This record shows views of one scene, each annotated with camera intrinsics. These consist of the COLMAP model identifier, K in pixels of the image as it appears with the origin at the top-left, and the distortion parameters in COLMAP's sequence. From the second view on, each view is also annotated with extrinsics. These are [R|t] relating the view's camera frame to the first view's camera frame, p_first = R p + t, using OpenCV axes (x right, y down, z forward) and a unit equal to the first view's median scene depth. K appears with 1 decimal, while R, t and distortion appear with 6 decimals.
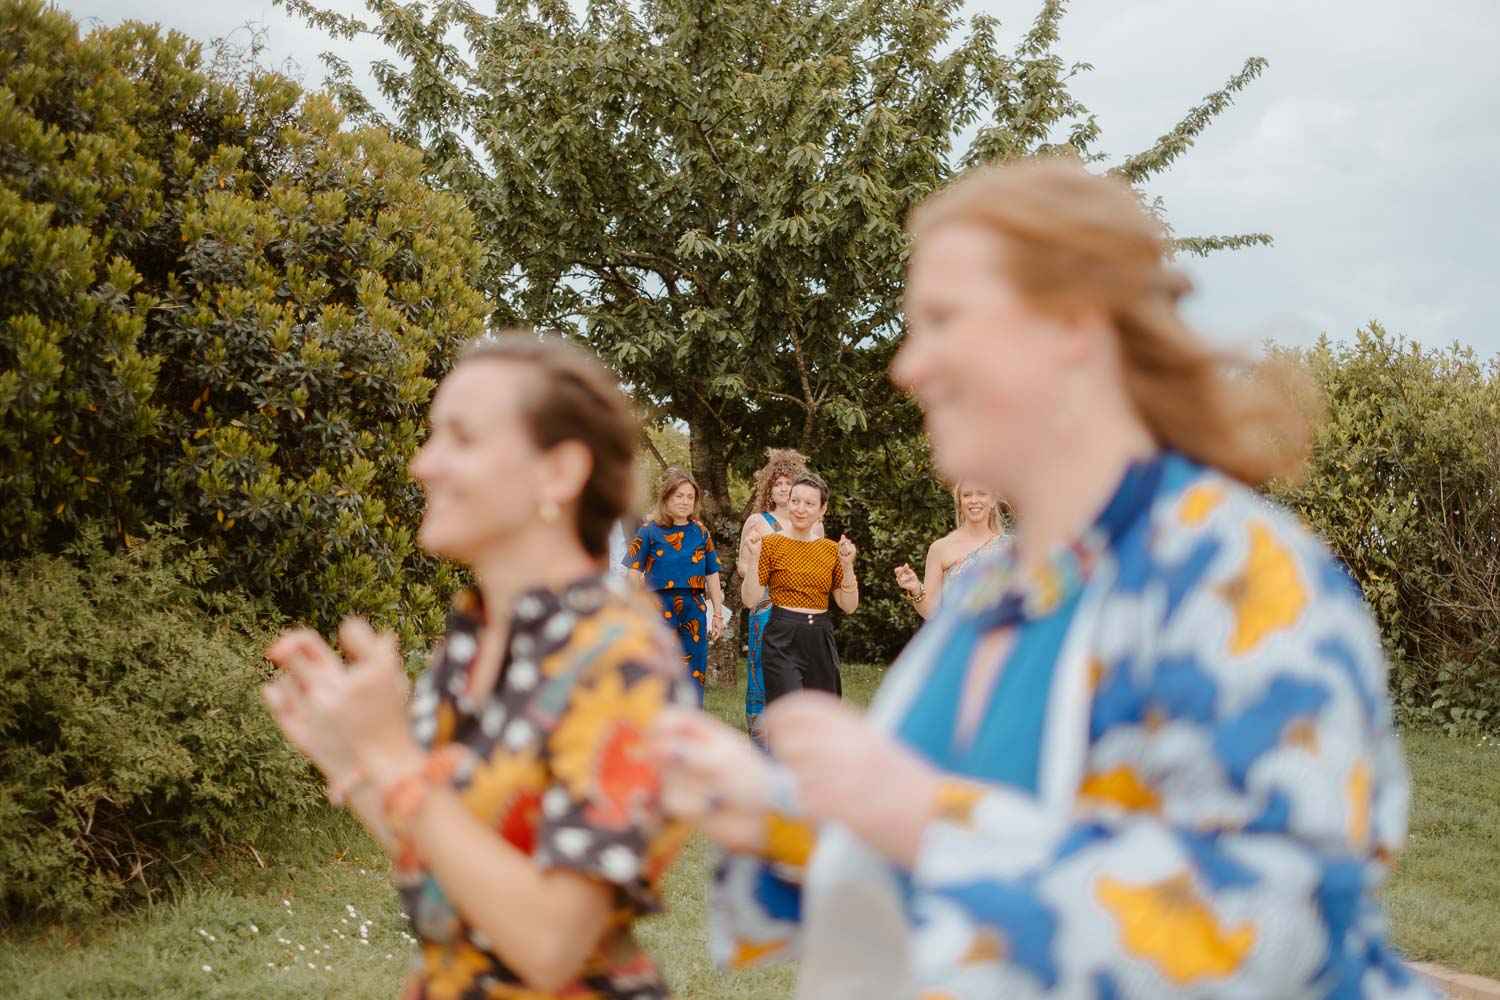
lens RADIAL K [[2341.2, 0, 744.7], [0, 2341.2, 495.8], [0, 0, 1]] dist [-0.005442, 0.000000]
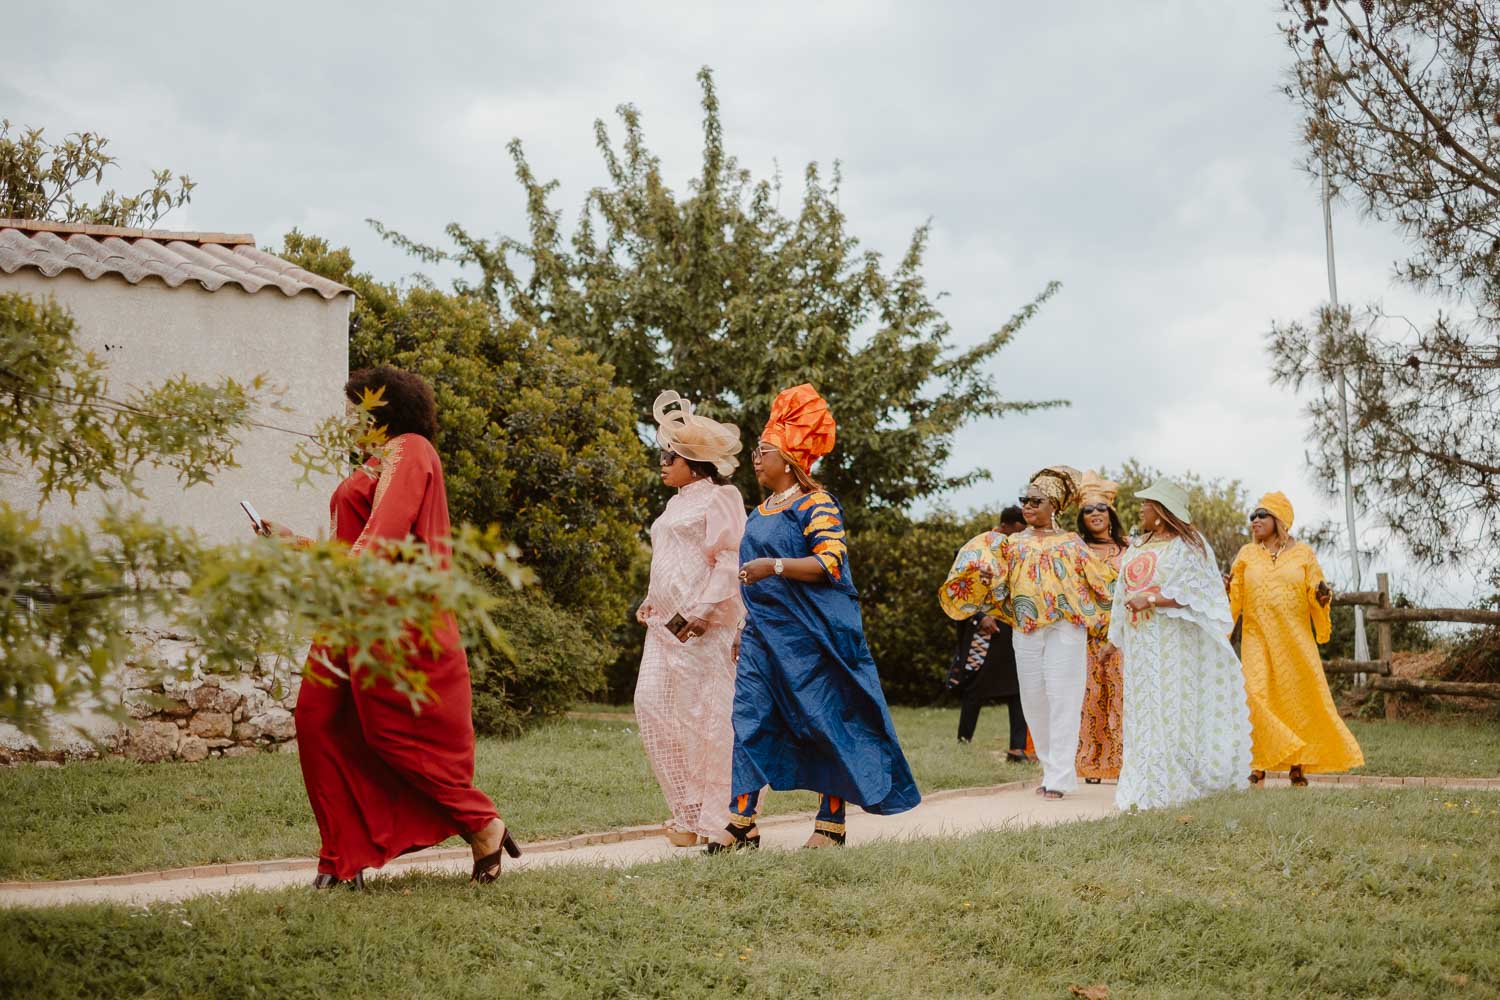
lens RADIAL K [[2341.2, 0, 753.4], [0, 2341.2, 500.9], [0, 0, 1]] dist [-0.005442, 0.000000]
pose [[0.996885, -0.002296, 0.078839, -0.089981], [0.006969, 0.998231, -0.059045, 0.038780], [-0.078564, 0.059410, 0.995137, -0.456312]]
